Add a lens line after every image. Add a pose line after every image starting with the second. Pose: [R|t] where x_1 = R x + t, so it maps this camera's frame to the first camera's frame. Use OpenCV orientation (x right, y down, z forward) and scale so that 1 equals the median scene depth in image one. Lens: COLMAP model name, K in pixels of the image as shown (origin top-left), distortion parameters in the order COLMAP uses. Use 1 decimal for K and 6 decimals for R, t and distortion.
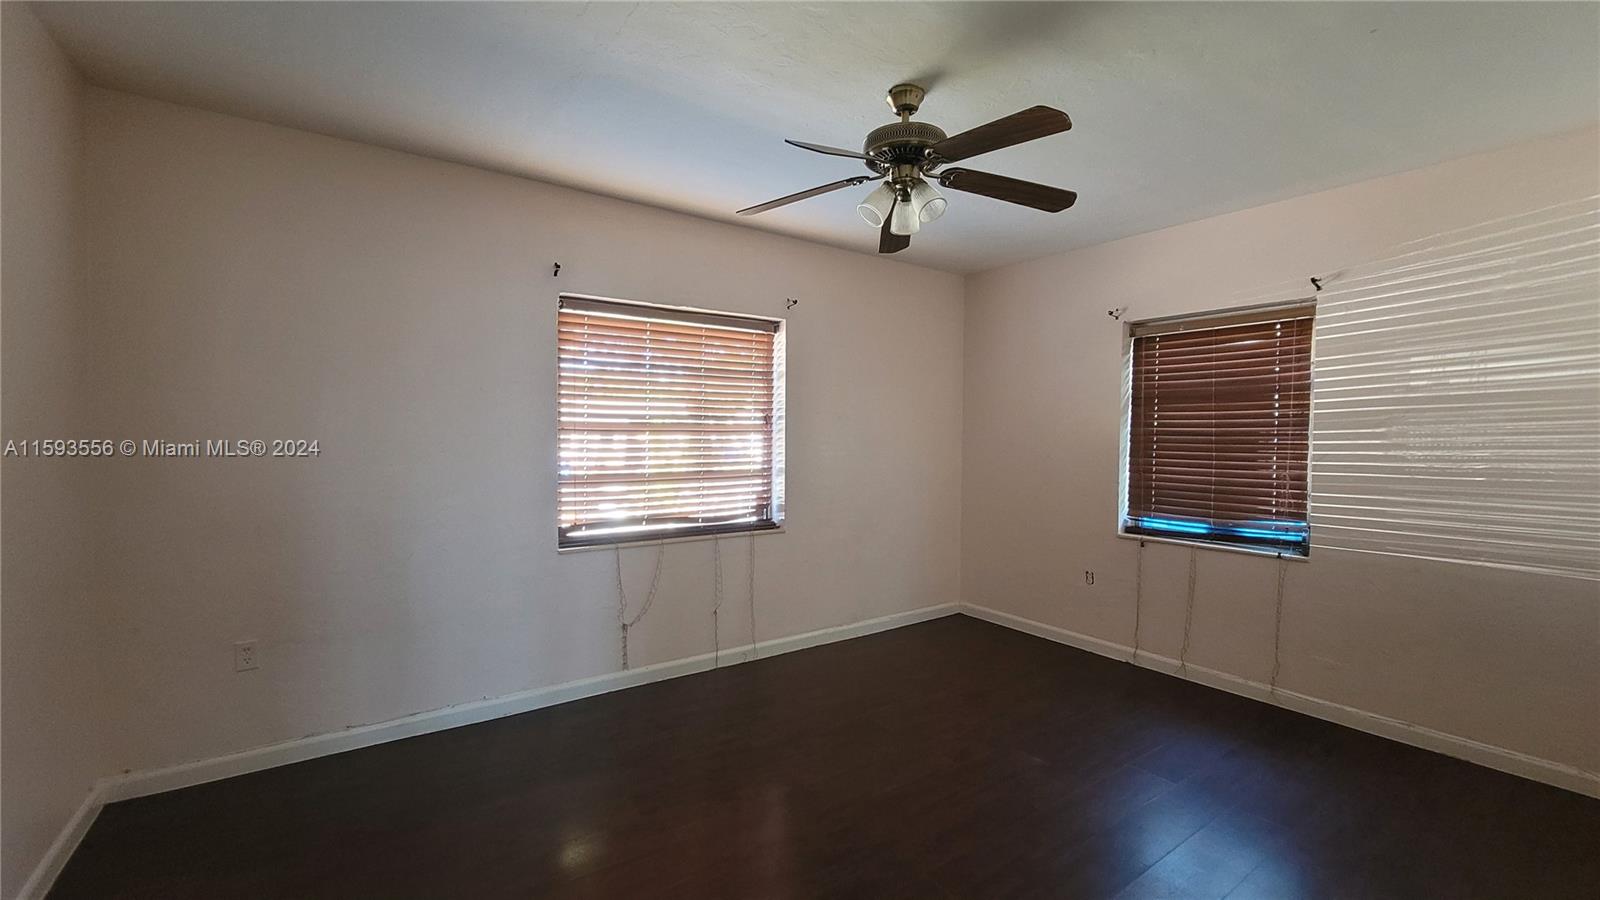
lens RADIAL K [[658.0, 0, 794.2], [0, 658.0, 445.9], [0, 0, 1]] dist [-0.002392, -0.001019]
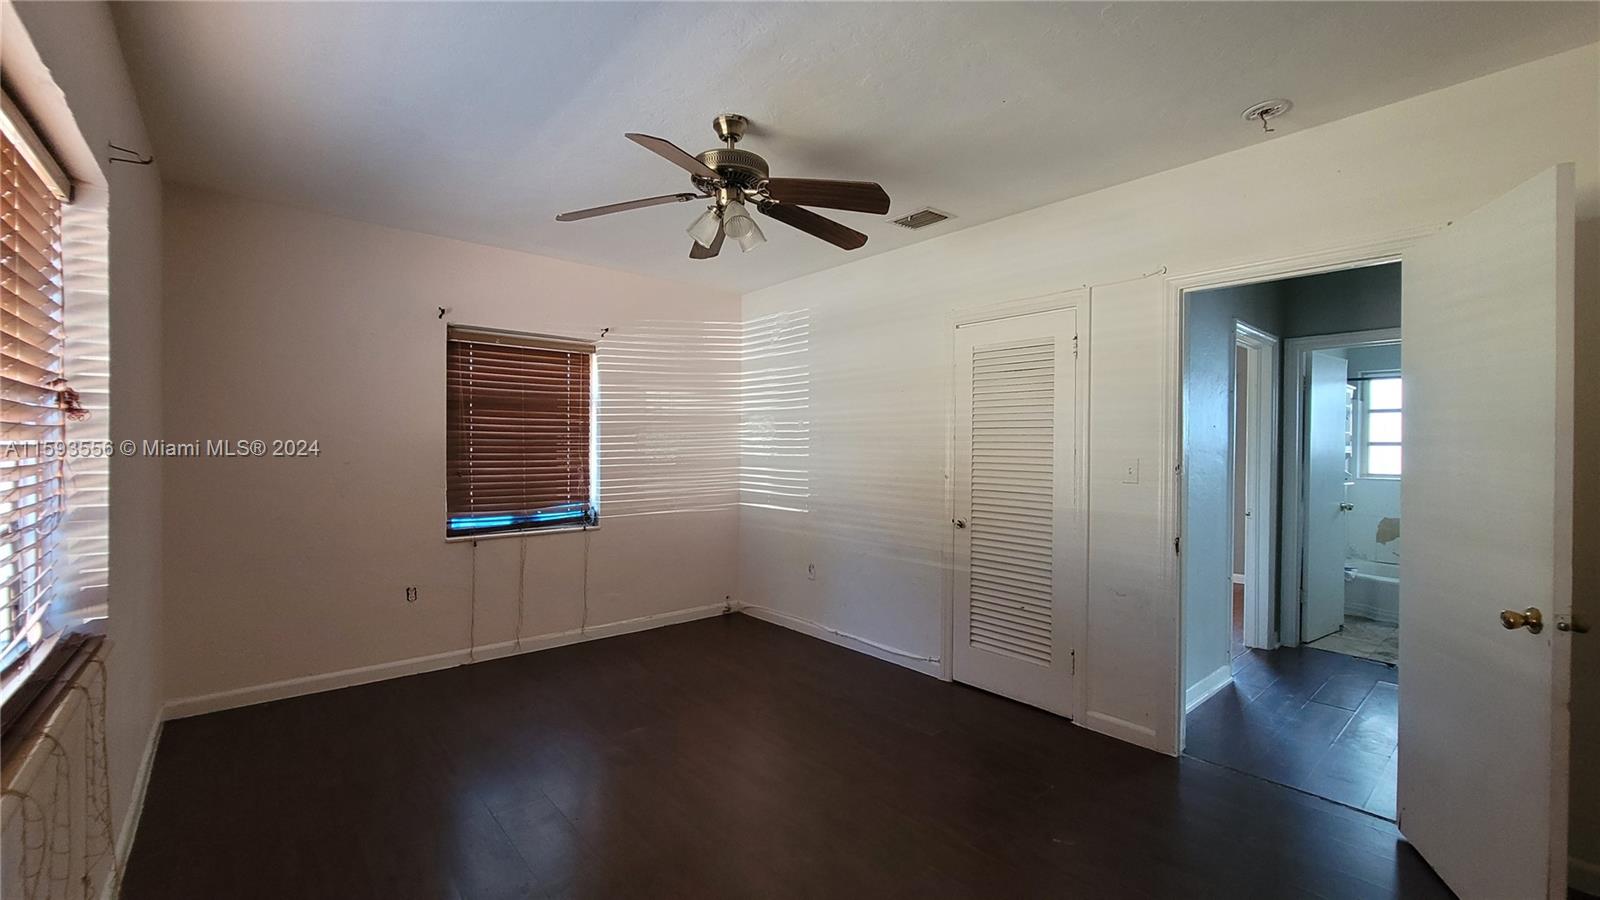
lens RADIAL K [[658.0, 0, 793.4], [0, 658.0, 445.5], [0, 0, 1]] dist [-0.002392, -0.001019]
pose [[-0.093104, -0.008804, 0.995617, -0.568388], [0.010281, 0.999899, 0.009803, -0.010167], [-0.995603, 0.011149, -0.093004, 0.625901]]
